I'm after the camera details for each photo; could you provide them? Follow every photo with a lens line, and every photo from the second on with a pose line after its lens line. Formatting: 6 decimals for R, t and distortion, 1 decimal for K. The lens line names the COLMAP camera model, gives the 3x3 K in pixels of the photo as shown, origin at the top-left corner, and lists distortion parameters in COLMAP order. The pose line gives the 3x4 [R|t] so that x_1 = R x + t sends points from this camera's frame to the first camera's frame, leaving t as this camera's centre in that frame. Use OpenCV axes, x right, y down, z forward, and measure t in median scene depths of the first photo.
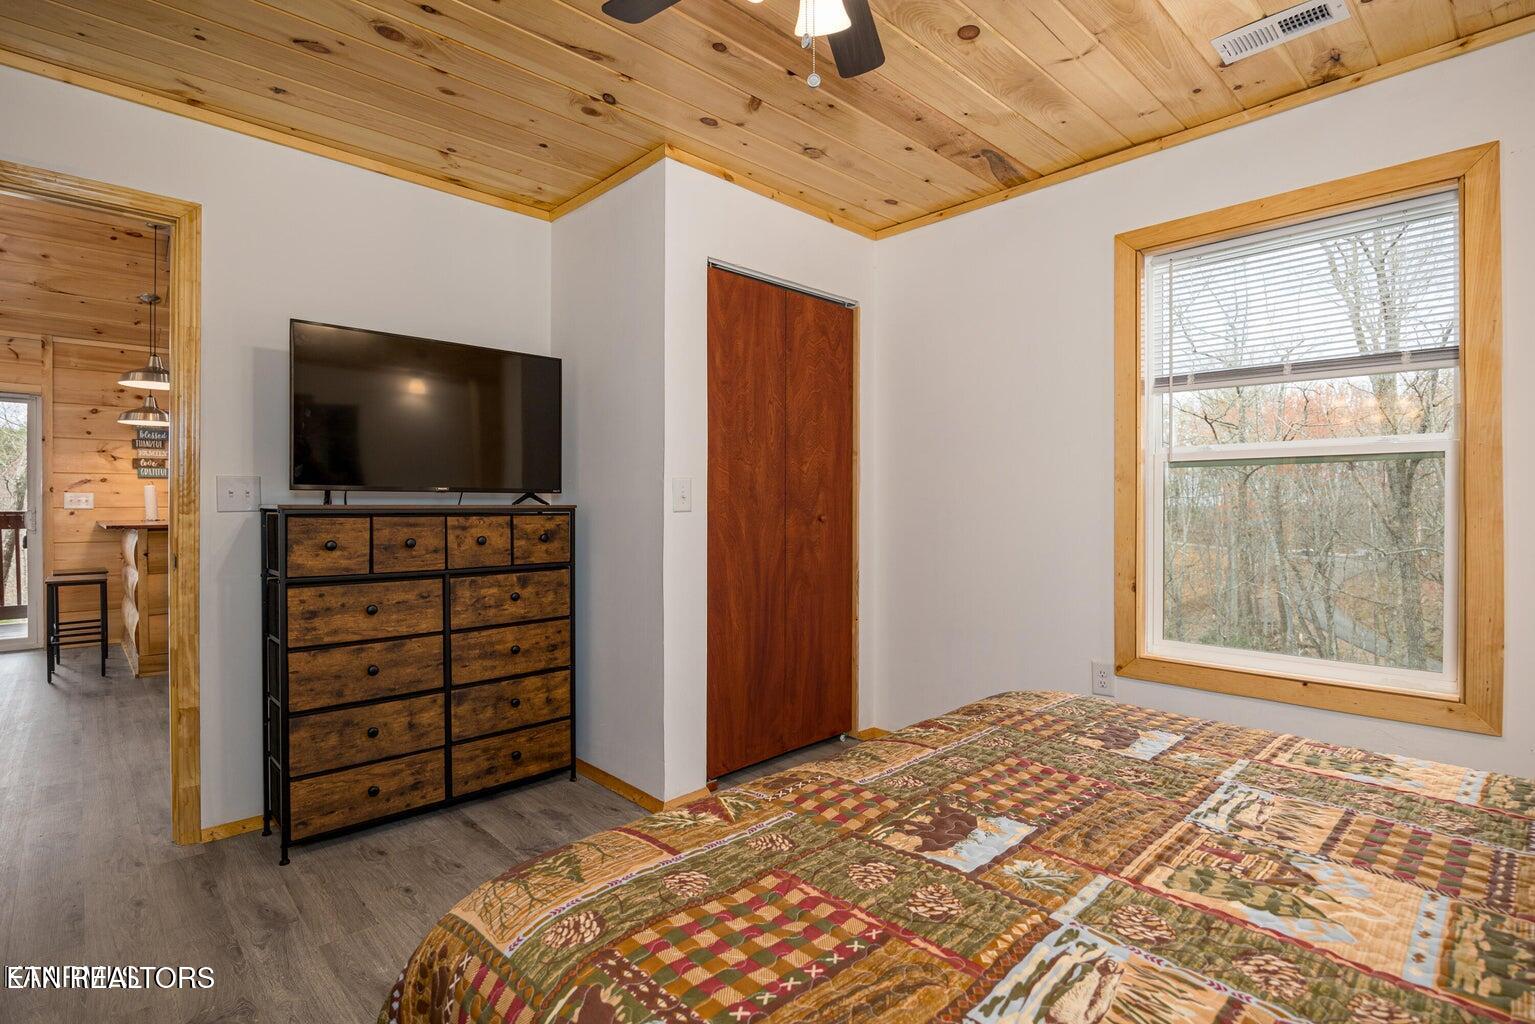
lens RADIAL K [[748.3, 0, 793.8], [0, 748.3, 510.9], [0, 0, 1]] dist [-0.010613, 0.000142]
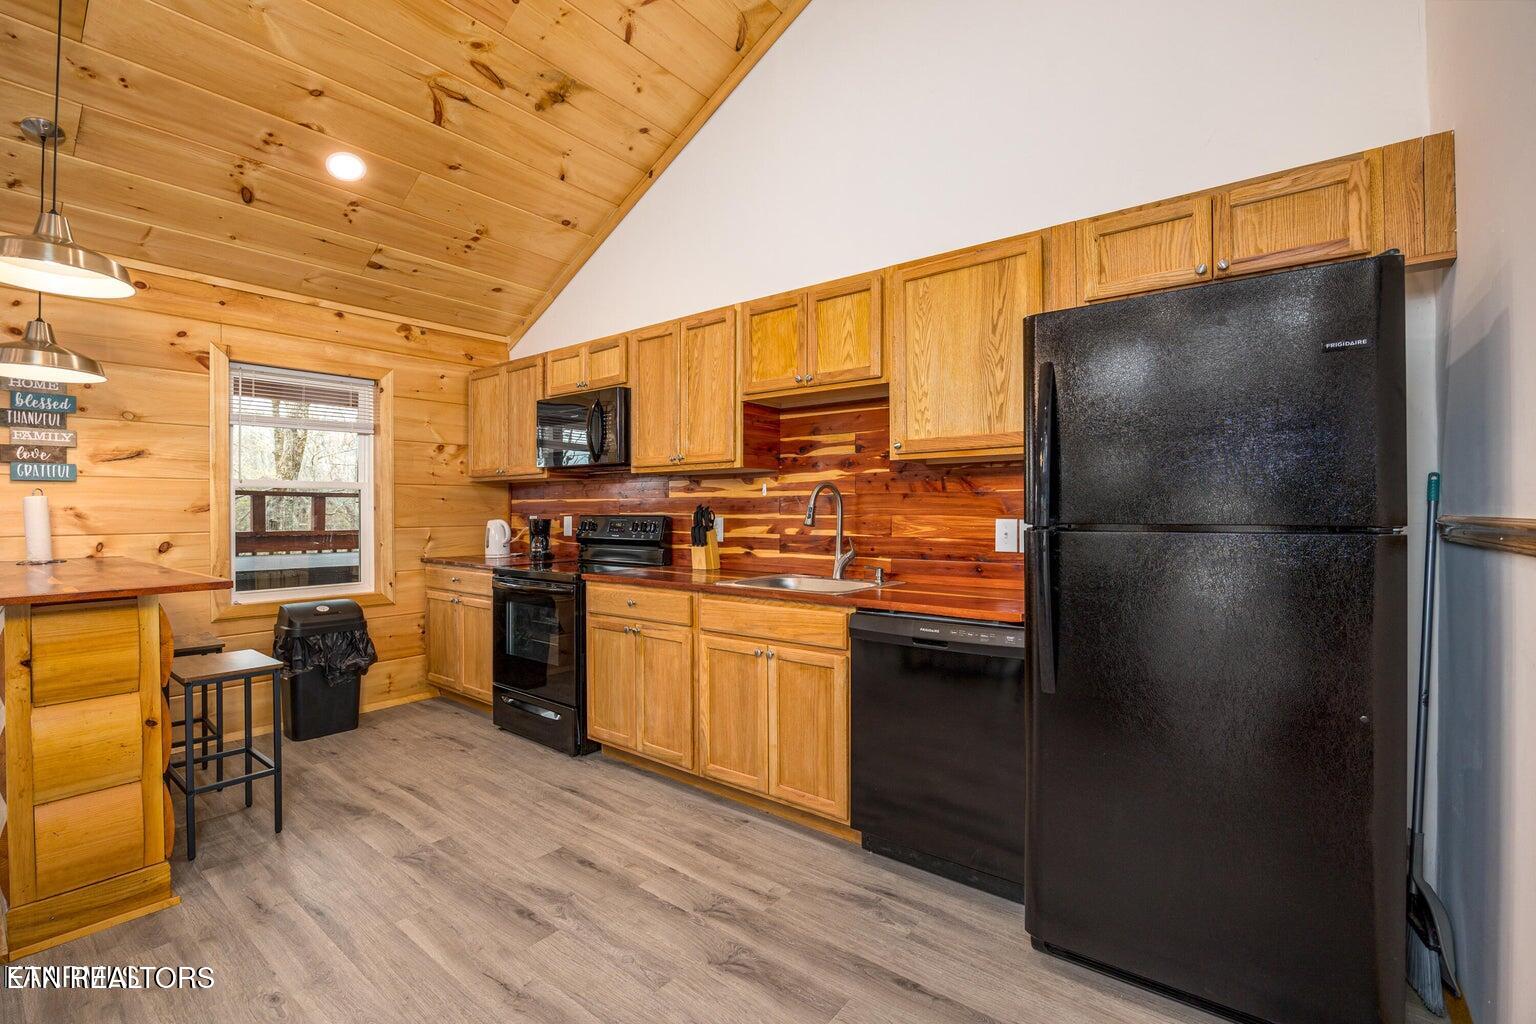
lens RADIAL K [[679.9, 0, 788.4], [0, 679.9, 512.9], [0, 0, 1]] dist [-0.025126, 0.000023]
pose [[0.990200, -0.001350, 0.139650, -0.732072], [0.002611, 0.999957, -0.008845, -0.029553], [-0.139633, 0.009123, 0.990161, 0.841071]]
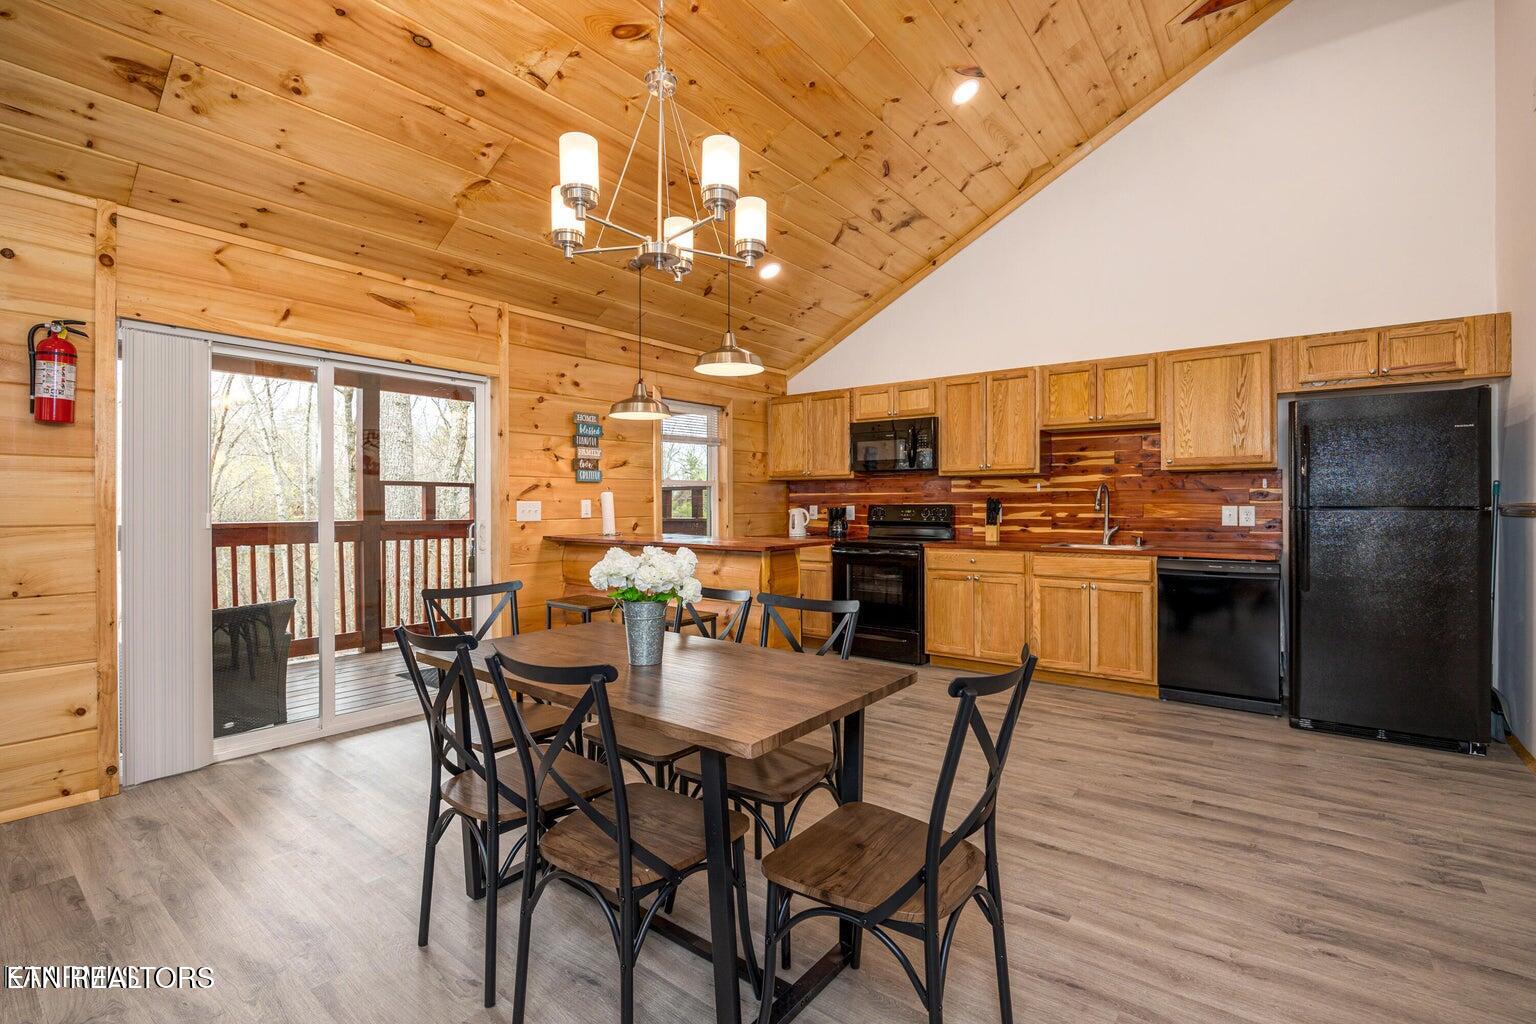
lens RADIAL K [[679.9, 0, 788.4], [0, 679.9, 512.9], [0, 0, 1]] dist [-0.025126, 0.000023]
pose [[0.988064, -0.005494, 0.153949, -1.433279], [0.004940, 0.999980, 0.003983, -0.024046], [-0.153968, -0.003175, 0.988071, 0.423311]]
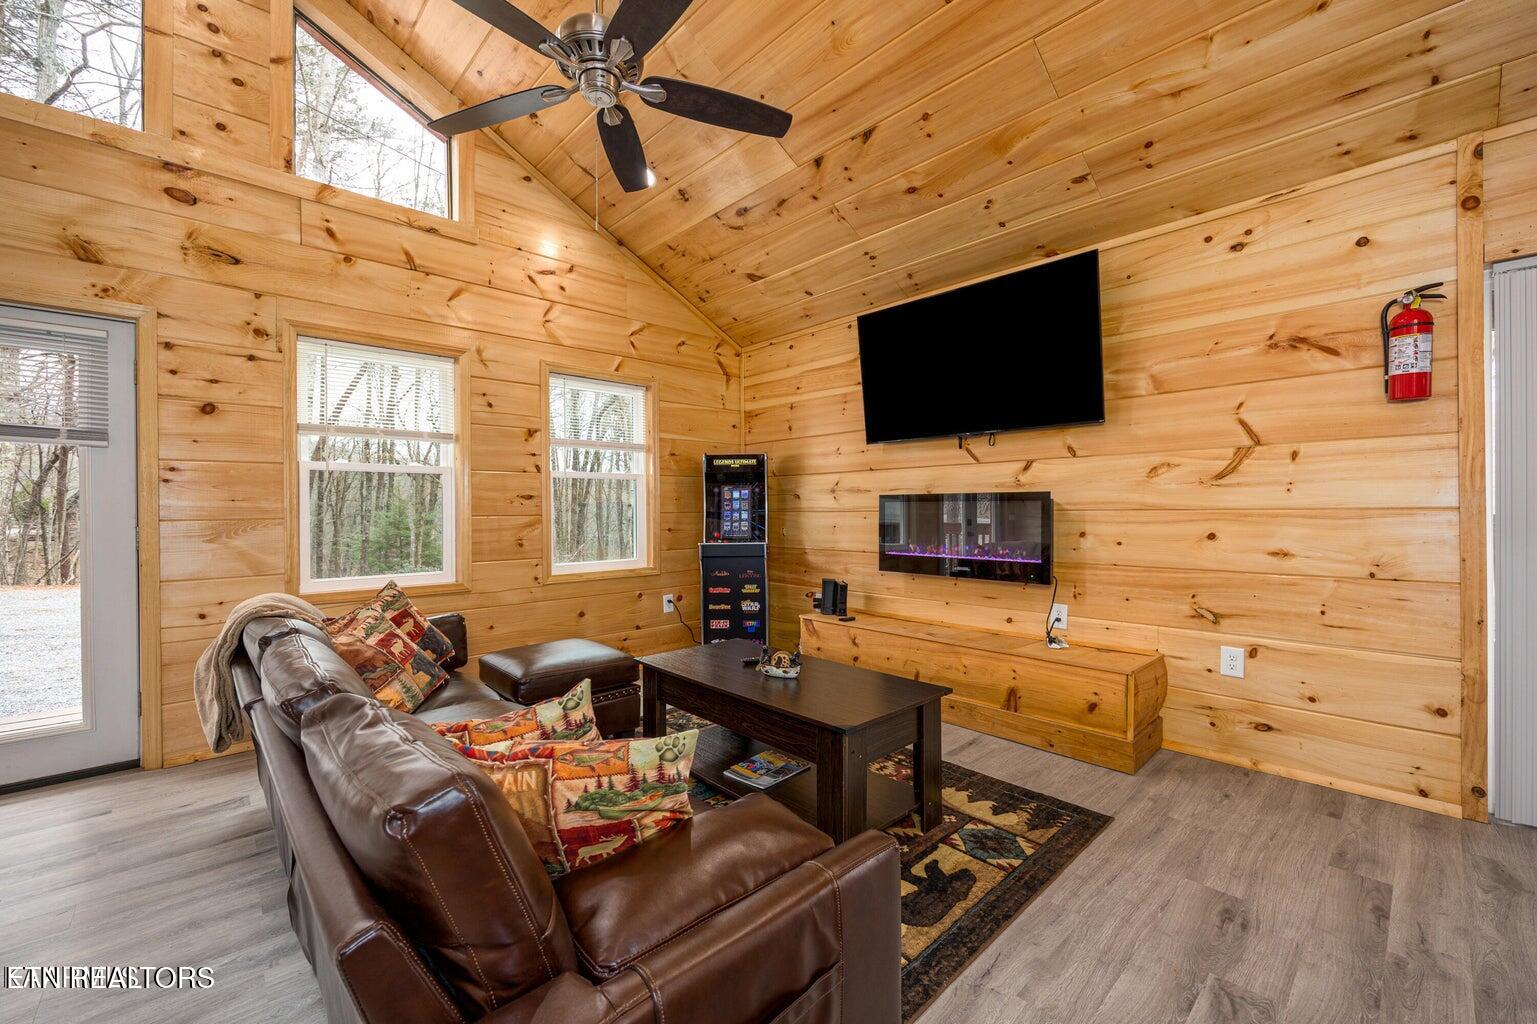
lens RADIAL K [[634.8, 0, 768.5], [0, 634.8, 512.0], [0, 0, 1]] dist [-0.003241, -0.000418]
pose [[-0.030017, 0.001799, -0.999548, -1.439682], [0.002253, 0.999996, 0.001732, -0.007278], [0.999547, -0.002200, -0.030021, 0.642473]]
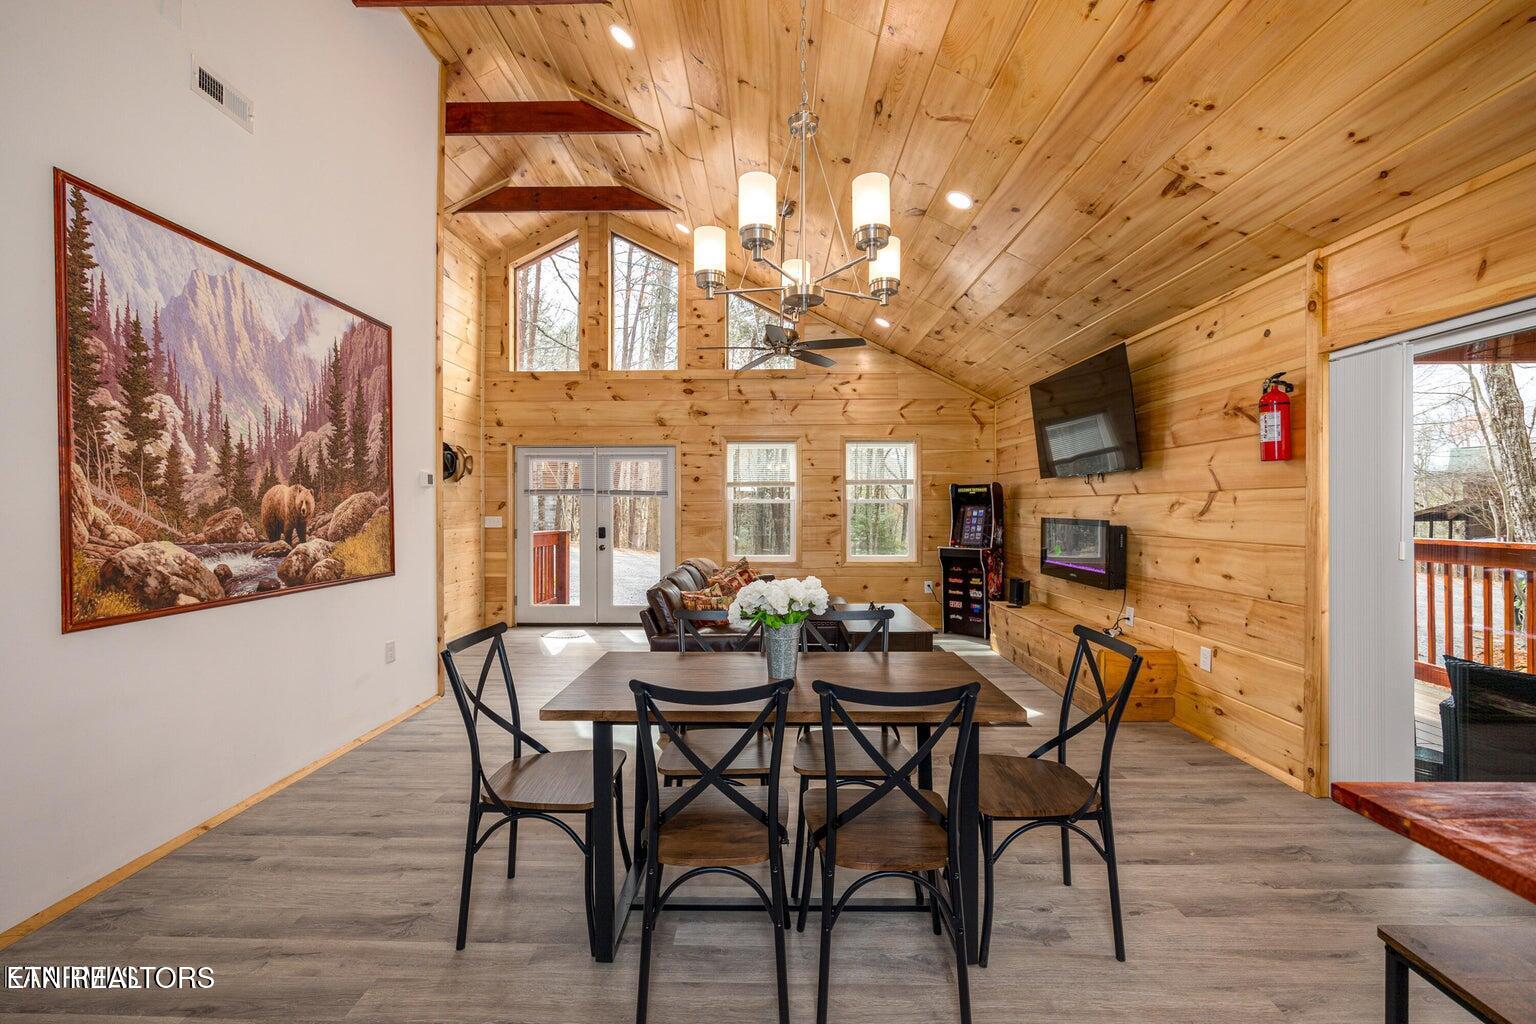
lens RADIAL K [[634.4, 0, 768.0], [0, 634.4, 512.0], [0, 0, 1]] dist [-0.003241, -0.000418]
pose [[-0.706003, 0.005992, -0.708183, -0.977543], [-0.000202, 0.999962, 0.008661, -0.069314], [0.708208, 0.006258, -0.705976, 1.529022]]
